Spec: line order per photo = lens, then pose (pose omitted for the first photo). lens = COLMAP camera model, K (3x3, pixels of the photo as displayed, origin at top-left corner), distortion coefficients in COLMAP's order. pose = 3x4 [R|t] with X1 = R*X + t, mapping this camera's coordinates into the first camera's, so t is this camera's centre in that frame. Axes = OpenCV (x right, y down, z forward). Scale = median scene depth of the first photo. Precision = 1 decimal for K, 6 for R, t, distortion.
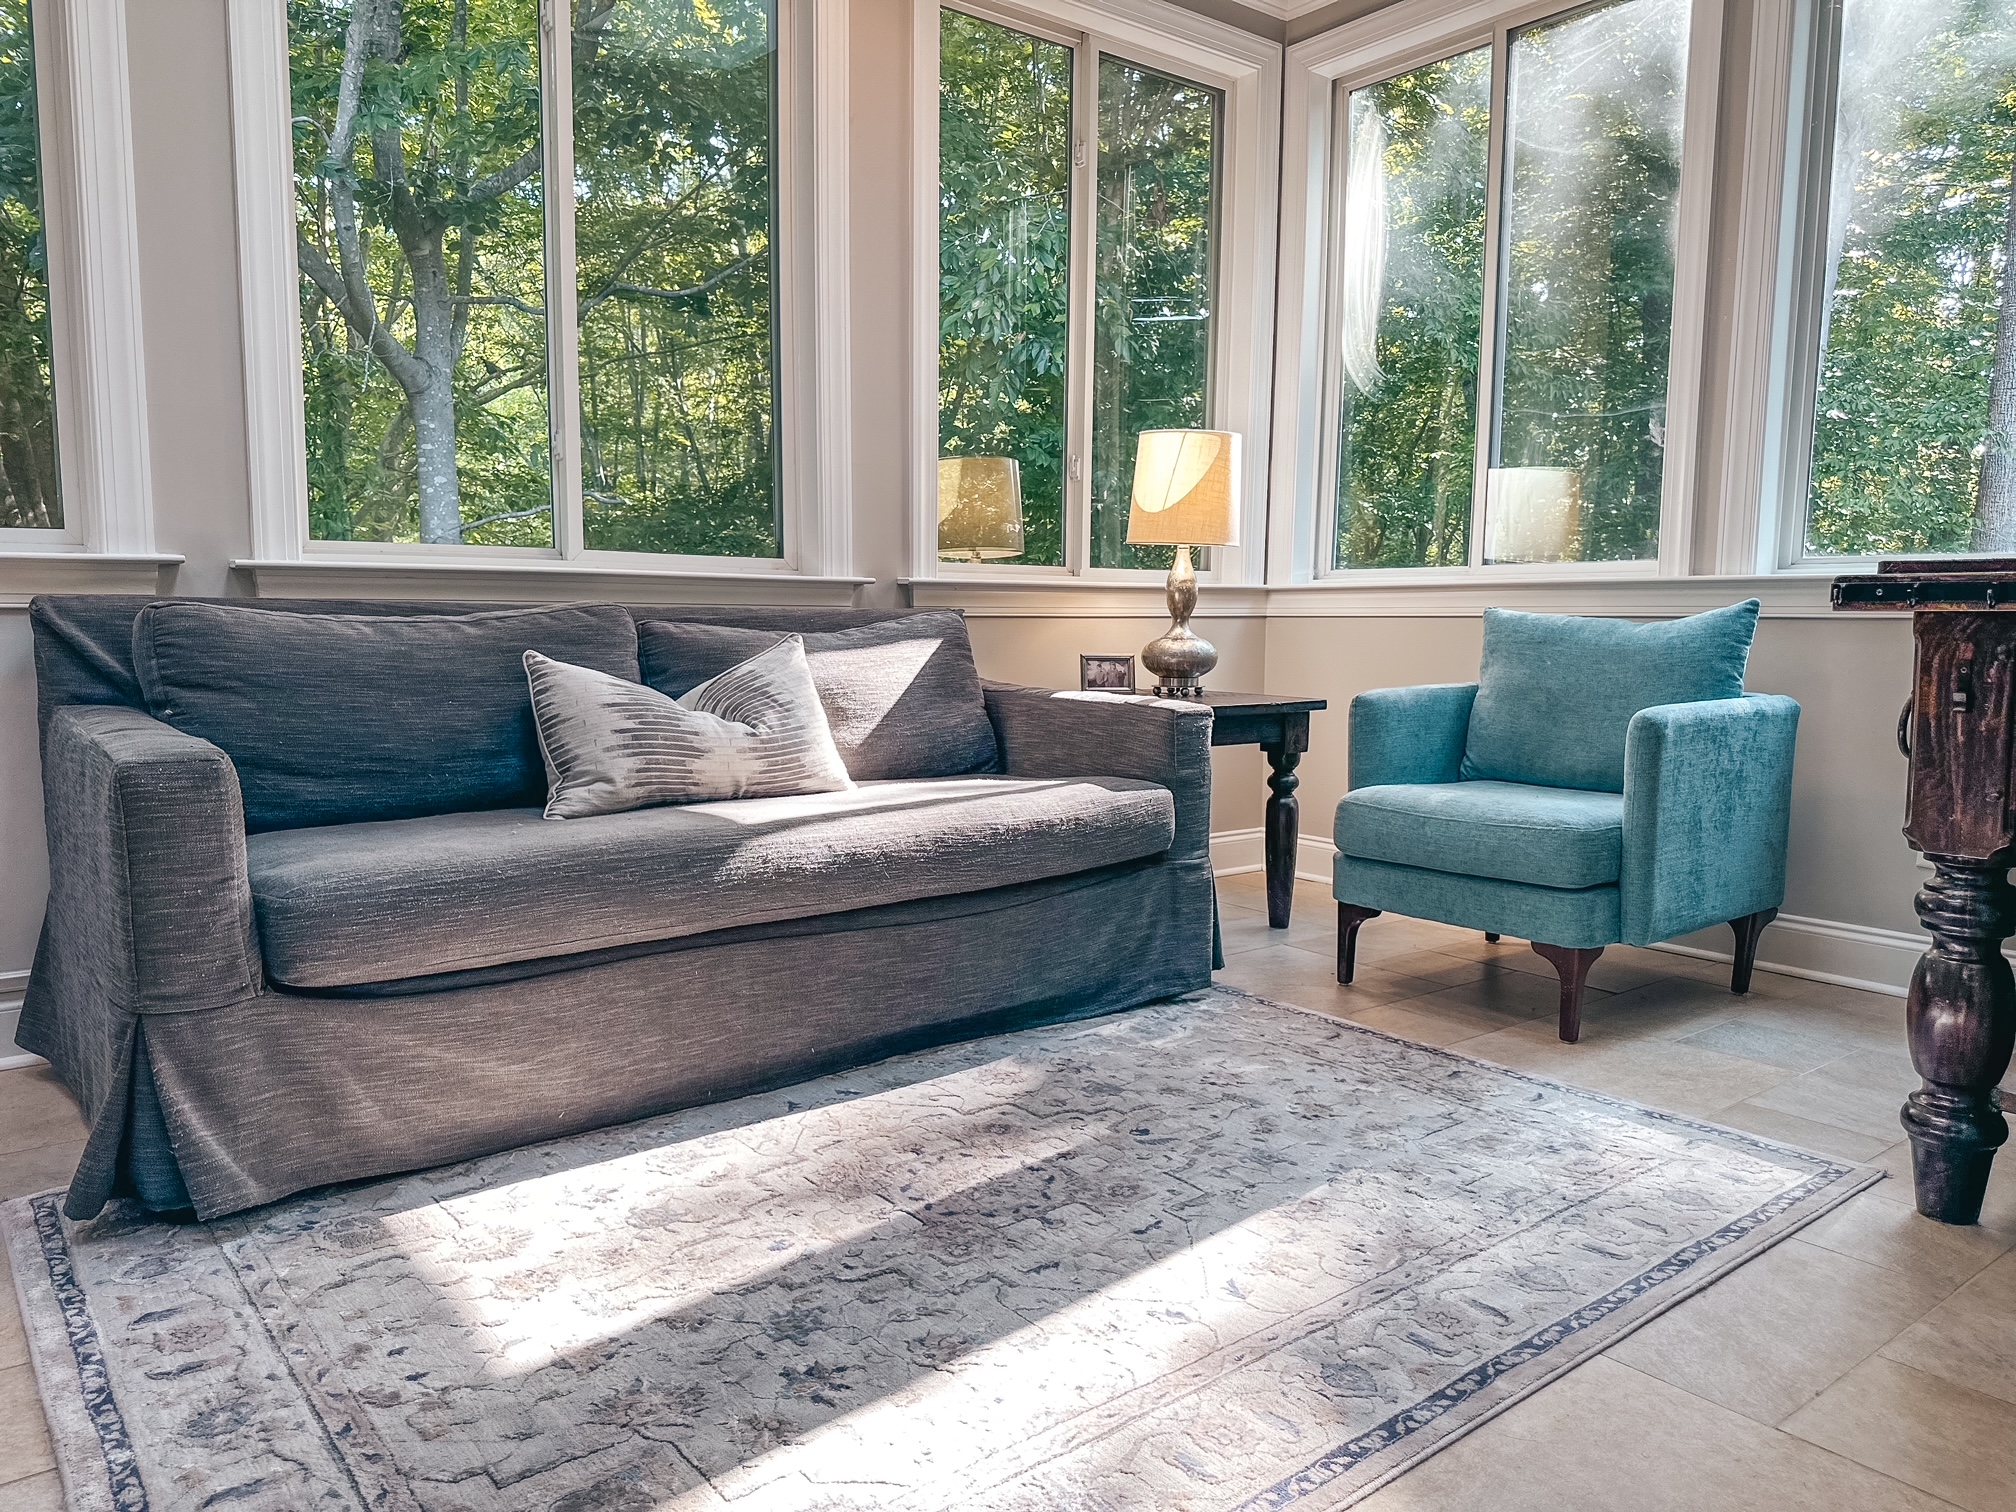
lens RADIAL K [[1415.2, 0, 1009.2], [0, 1415.2, 776.4], [0, 0, 1]] dist [0.074487, -0.107840]
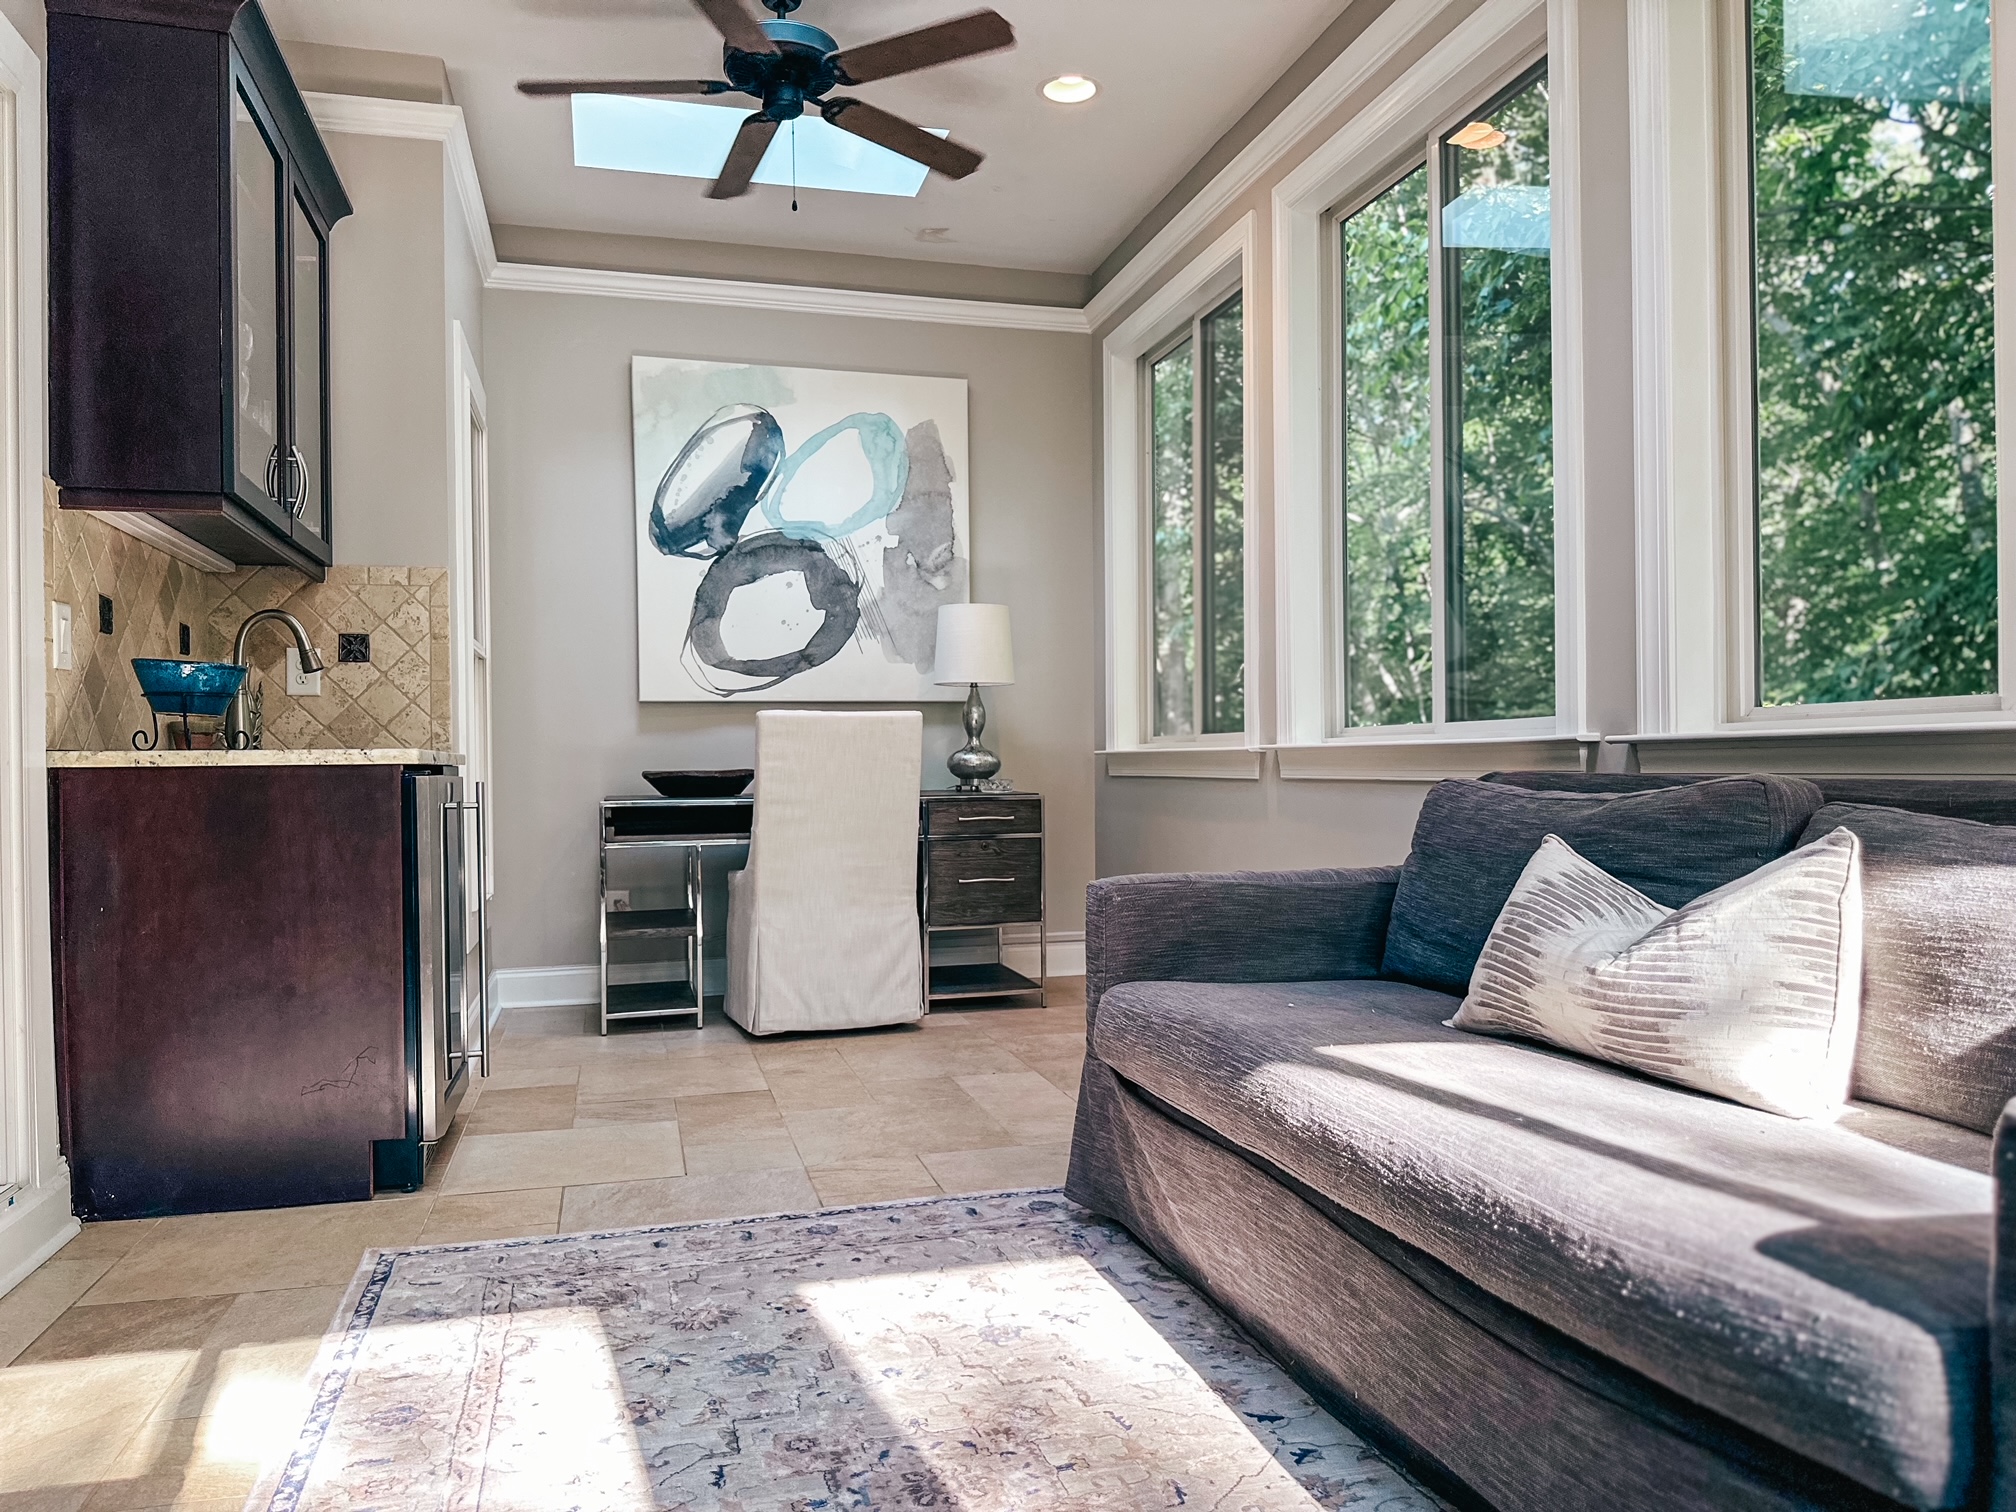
lens RADIAL K [[1404.4, 0, 1010.4], [0, 1404.4, 797.7], [0, 0, 1]] dist [0.095051, -0.135667]
pose [[-0.397255, 0.012481, -0.917624, 0.728947], [-0.101207, 0.993213, 0.057323, -0.162880], [0.912111, 0.115642, -0.393295, 1.345059]]
